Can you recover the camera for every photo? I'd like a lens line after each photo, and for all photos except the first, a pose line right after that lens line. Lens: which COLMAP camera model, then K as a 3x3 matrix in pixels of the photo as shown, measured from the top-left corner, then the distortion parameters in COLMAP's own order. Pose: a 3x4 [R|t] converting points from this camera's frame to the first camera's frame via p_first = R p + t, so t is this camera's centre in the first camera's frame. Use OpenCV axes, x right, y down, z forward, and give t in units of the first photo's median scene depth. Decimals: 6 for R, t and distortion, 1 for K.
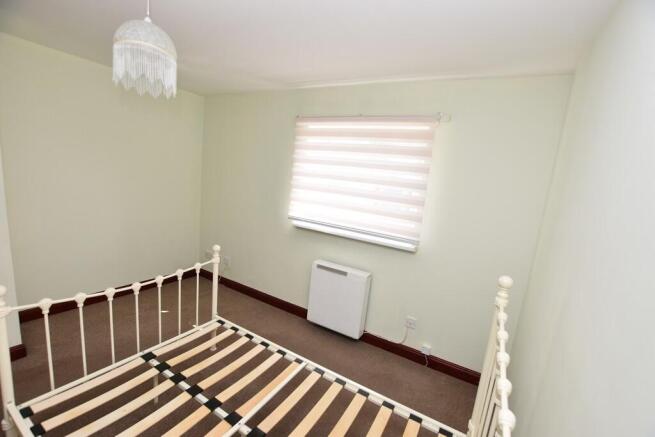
lens RADIAL K [[292.7, 0, 327.5], [0, 292.7, 226.2], [0, 0, 1]] dist [-0.018808, -0.000185]
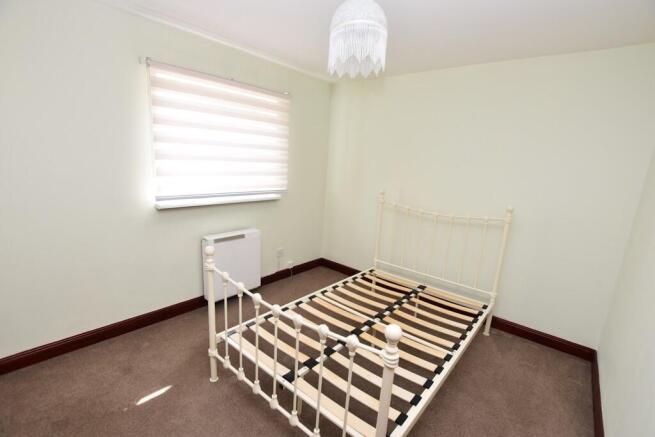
lens RADIAL K [[292.7, 0, 327.5], [0, 292.7, 226.2], [0, 0, 1]] dist [-0.018808, -0.000185]
pose [[0.175815, -0.297445, 0.938411, -0.885173], [0.146904, 0.950513, 0.273758, -0.117037], [-0.973400, 0.089726, 0.210811, 0.487941]]
